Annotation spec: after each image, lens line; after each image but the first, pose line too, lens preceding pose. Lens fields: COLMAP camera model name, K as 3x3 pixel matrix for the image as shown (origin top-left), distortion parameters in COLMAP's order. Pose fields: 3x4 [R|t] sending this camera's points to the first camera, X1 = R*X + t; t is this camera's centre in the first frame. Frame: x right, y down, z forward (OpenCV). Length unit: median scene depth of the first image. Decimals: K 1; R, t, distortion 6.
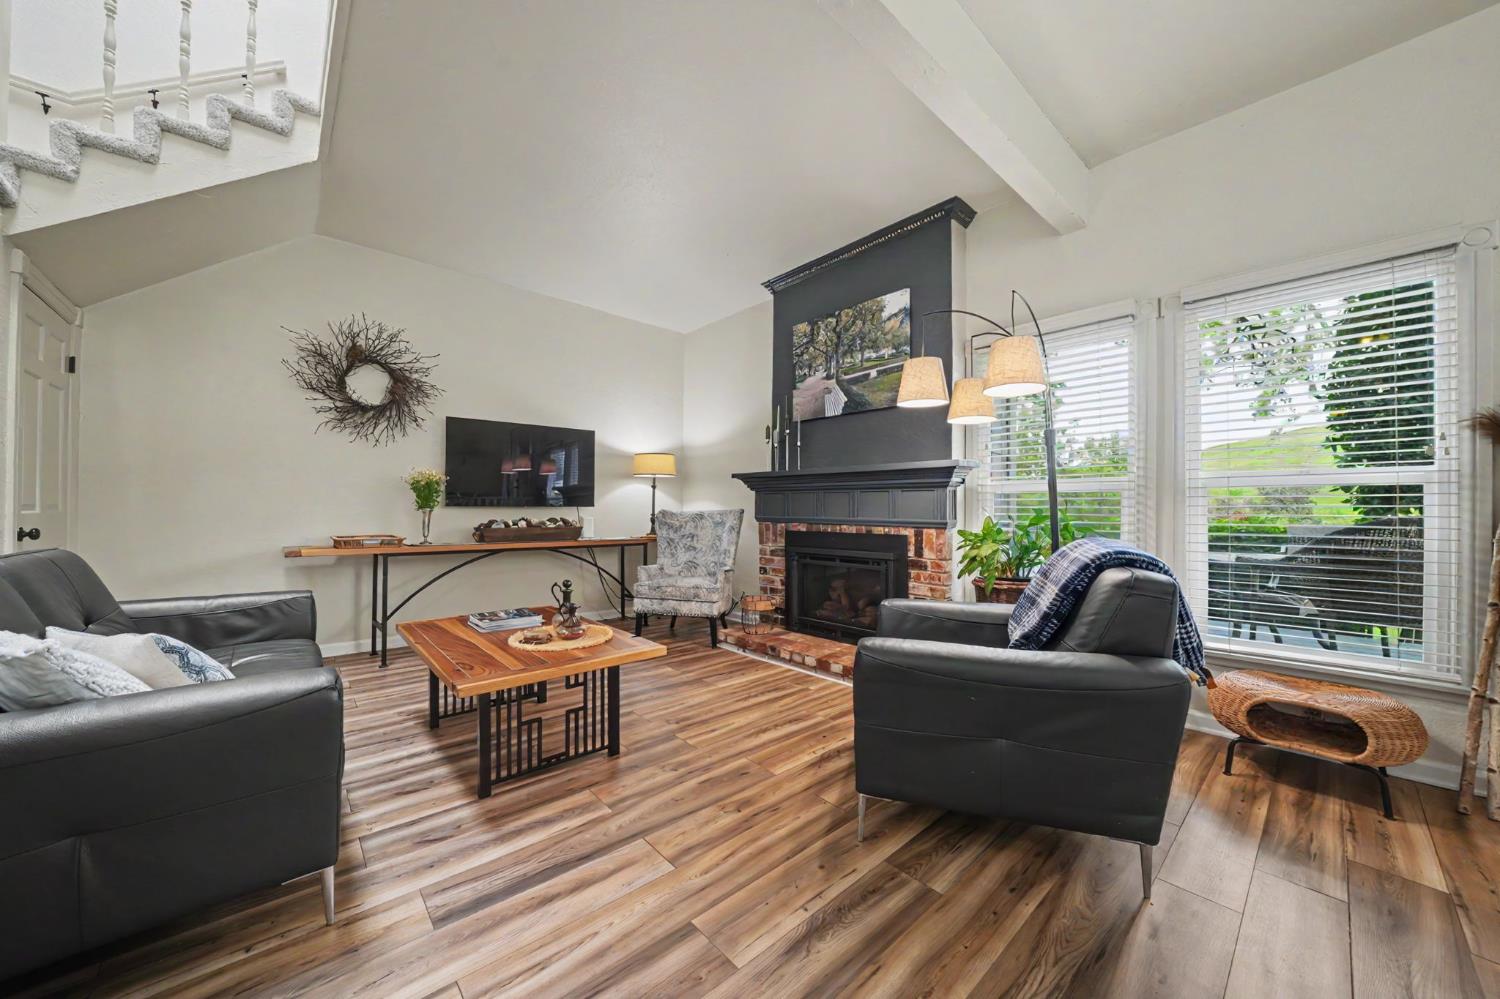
lens RADIAL K [[524.3, 0, 741.3], [0, 524.3, 504.8], [0, 0, 1]] dist [-0.012771, 0.000069]
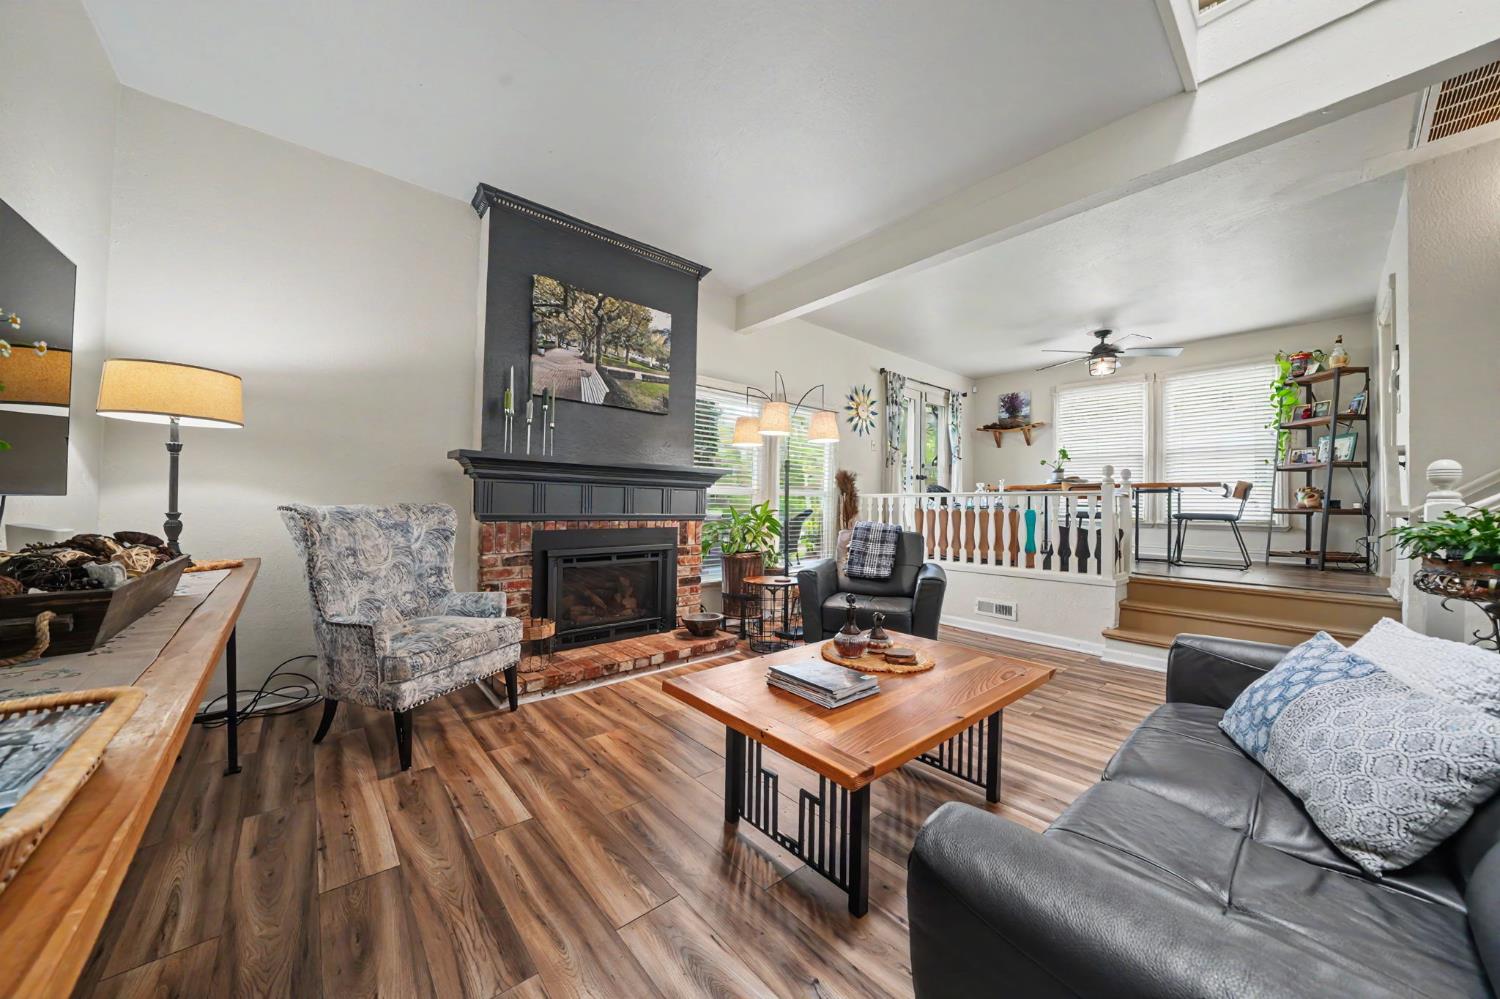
lens RADIAL K [[524.3, 0, 741.3], [0, 524.3, 504.8], [0, 0, 1]] dist [-0.012771, 0.000069]
pose [[0.019983, -0.001055, 0.999800, -0.770245], [-0.018395, 0.999830, 0.001422, 0.002886], [-0.999631, -0.018420, 0.019960, 0.744303]]
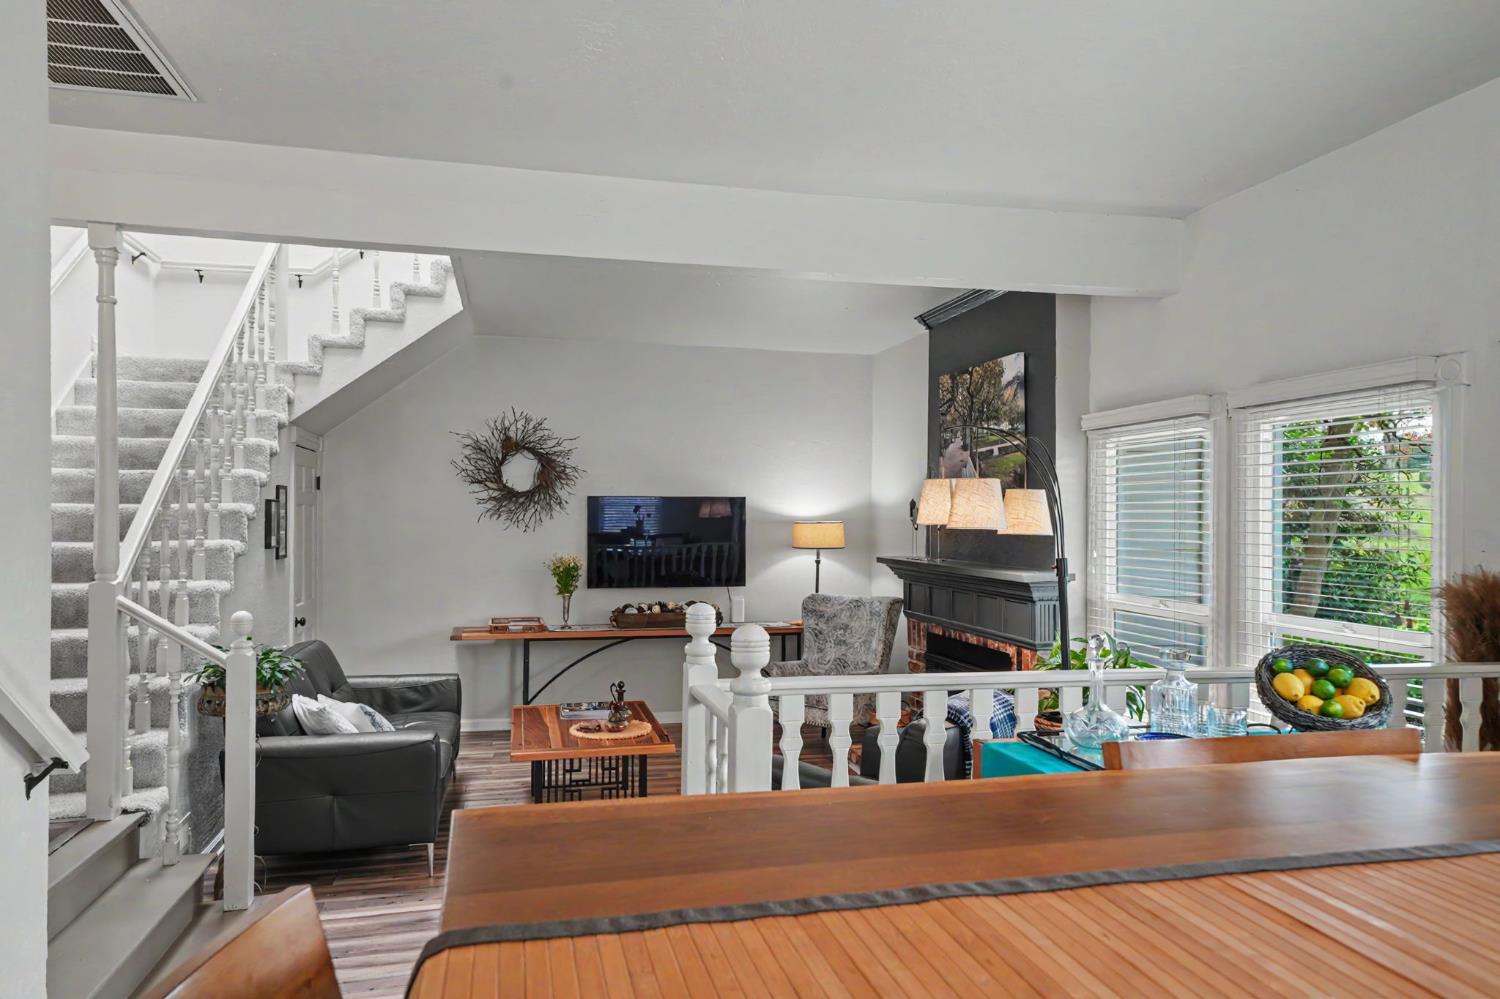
lens RADIAL K [[970.5, 0, 749.8], [0, 970.5, 526.8], [0, 0, 1]] dist [0.070192, 0.000021]
pose [[0.882569, 0.004148, -0.470165, 0.609339], [0.002683, 0.999900, 0.013857, -0.149639], [0.470176, -0.013491, 0.882470, -0.505373]]
